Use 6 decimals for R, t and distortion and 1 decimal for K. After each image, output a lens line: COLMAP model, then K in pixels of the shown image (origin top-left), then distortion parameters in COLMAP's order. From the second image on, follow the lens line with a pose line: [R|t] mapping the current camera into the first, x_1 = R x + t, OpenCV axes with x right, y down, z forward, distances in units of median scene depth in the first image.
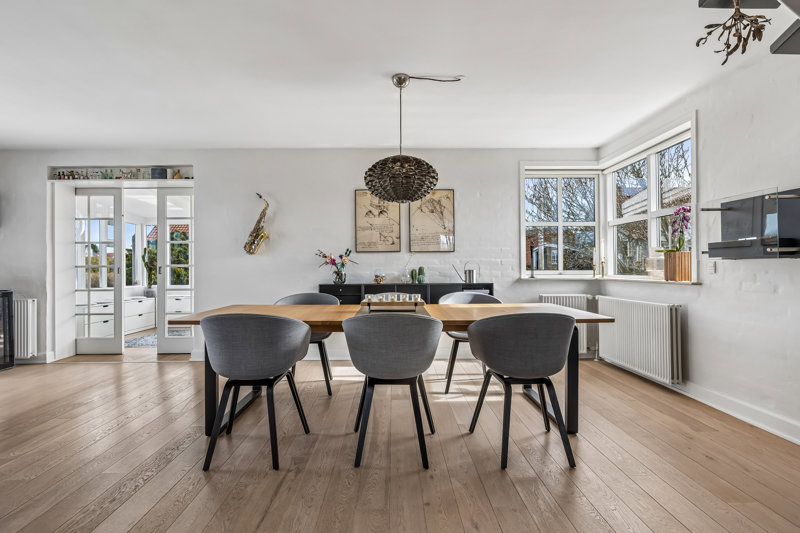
lens RADIAL K [[398.2, 0, 400.0], [0, 398.2, 263.1], [0, 0, 1]] dist [-0.002075, -0.001537]
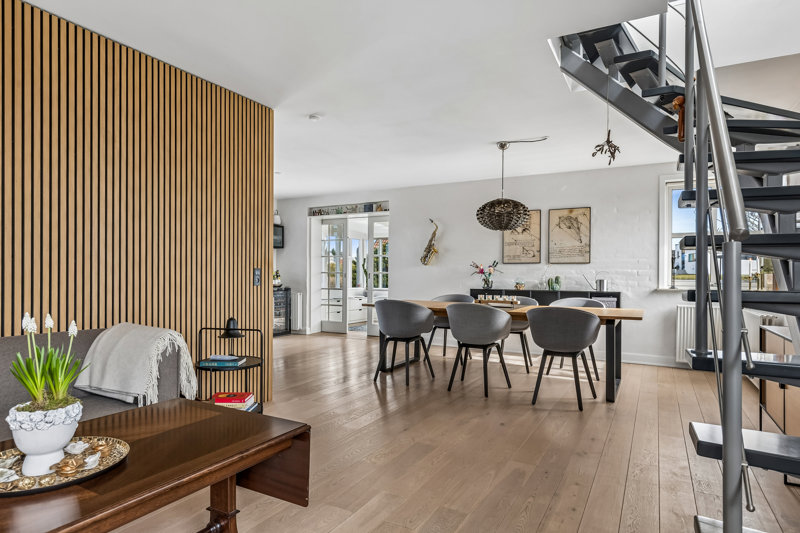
lens RADIAL K [[469.9, 0, 397.4], [0, 469.9, 270.7], [0, 0, 1]] dist [-0.001741, -0.000184]
pose [[0.865933, 0.008550, -0.500087, 0.327712], [-0.007840, 0.999963, 0.003522, -0.007989], [0.500099, 0.000871, 0.865968, -0.405052]]
